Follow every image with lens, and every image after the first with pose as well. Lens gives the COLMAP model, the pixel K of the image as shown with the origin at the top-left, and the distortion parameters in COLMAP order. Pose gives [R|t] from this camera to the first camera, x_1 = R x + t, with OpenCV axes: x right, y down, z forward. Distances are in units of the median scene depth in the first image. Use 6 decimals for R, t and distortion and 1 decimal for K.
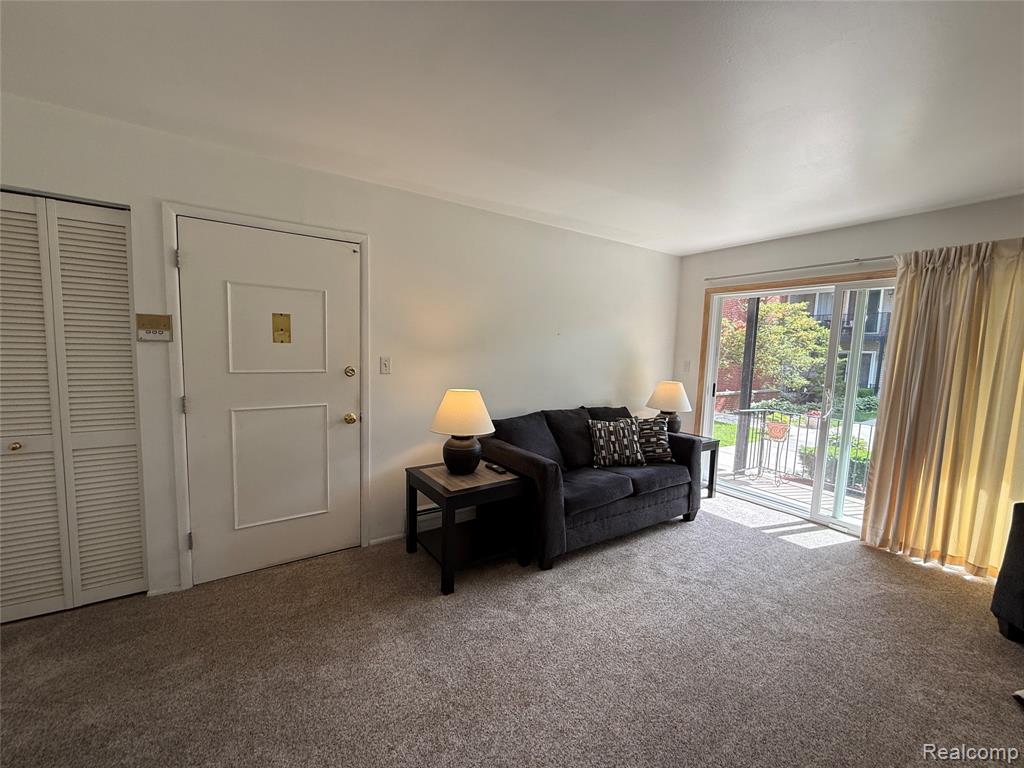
lens RADIAL K [[407.5, 0, 508.9], [0, 407.5, 384.4], [0, 0, 1]] dist [-0.000179, -0.000055]
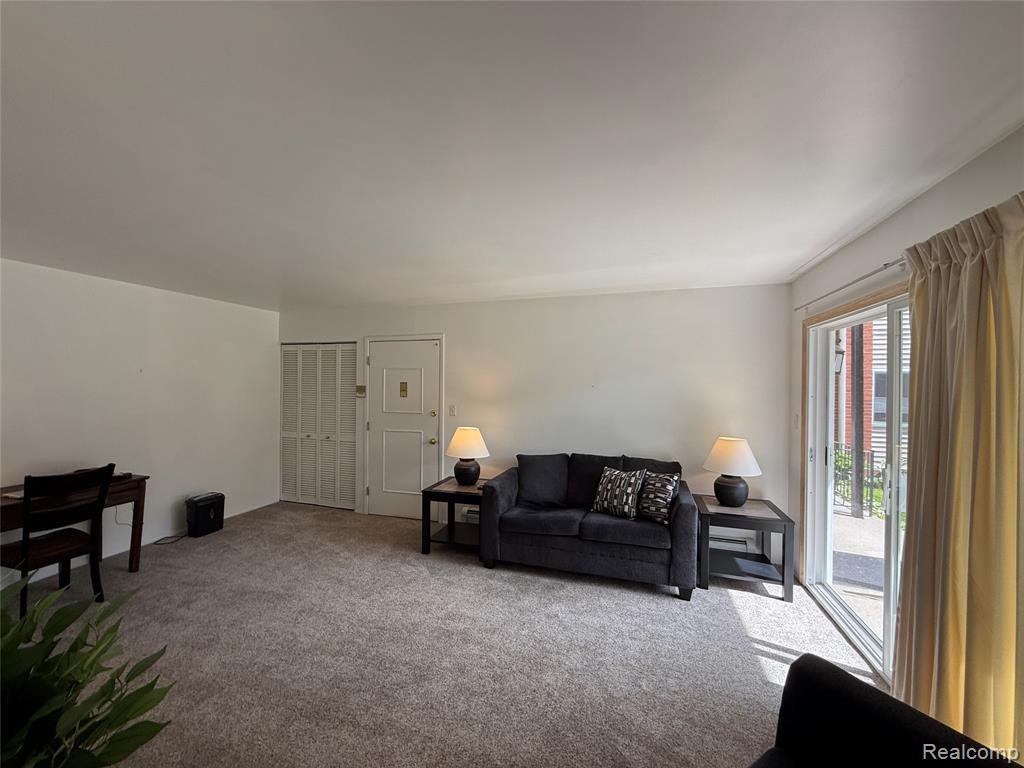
lens RADIAL K [[407.5, 0, 509.3], [0, 407.5, 384.1], [0, 0, 1]] dist [-0.000179, -0.000055]
pose [[0.630399, -0.027415, -0.775787, 1.106450], [-0.060986, 0.994538, -0.084702, -0.027702], [0.773872, 0.100708, 0.625284, 0.161623]]
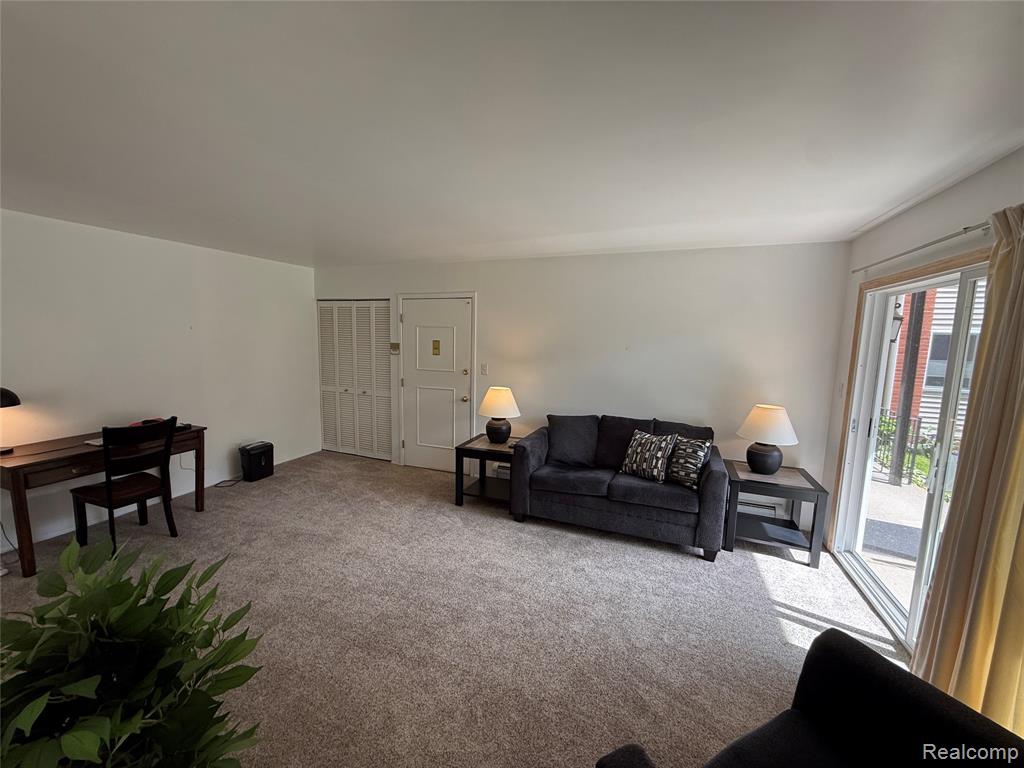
lens RADIAL K [[407.5, 0, 508.8], [0, 407.5, 383.6], [0, 0, 1]] dist [-0.000179, -0.000055]
pose [[0.575624, 0.076268, -0.814150, 1.101340], [-0.079306, 0.996154, 0.037247, -0.059170], [0.813860, 0.043126, 0.579459, 0.143056]]
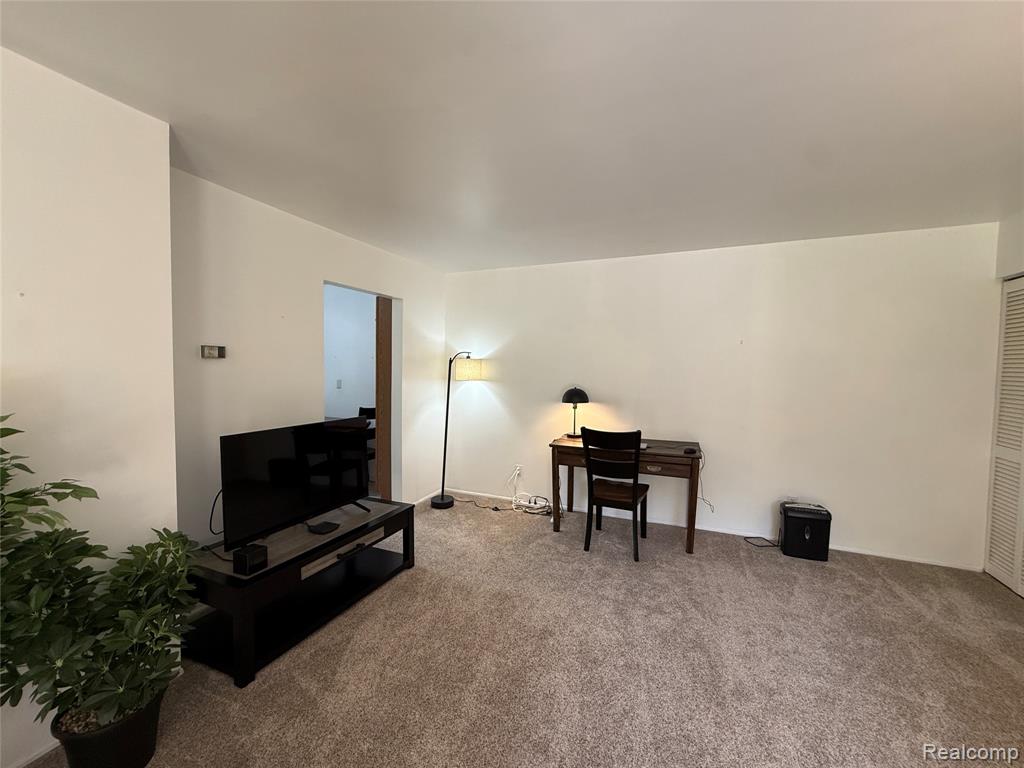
lens RADIAL K [[407.5, 0, 509.4], [0, 407.5, 384.4], [0, 0, 1]] dist [-0.000179, -0.000055]
pose [[-0.832582, -0.019544, -0.553556, 0.517023], [-0.091261, 0.990560, 0.102290, -0.048839], [0.546331, 0.135682, -0.826506, 0.718487]]
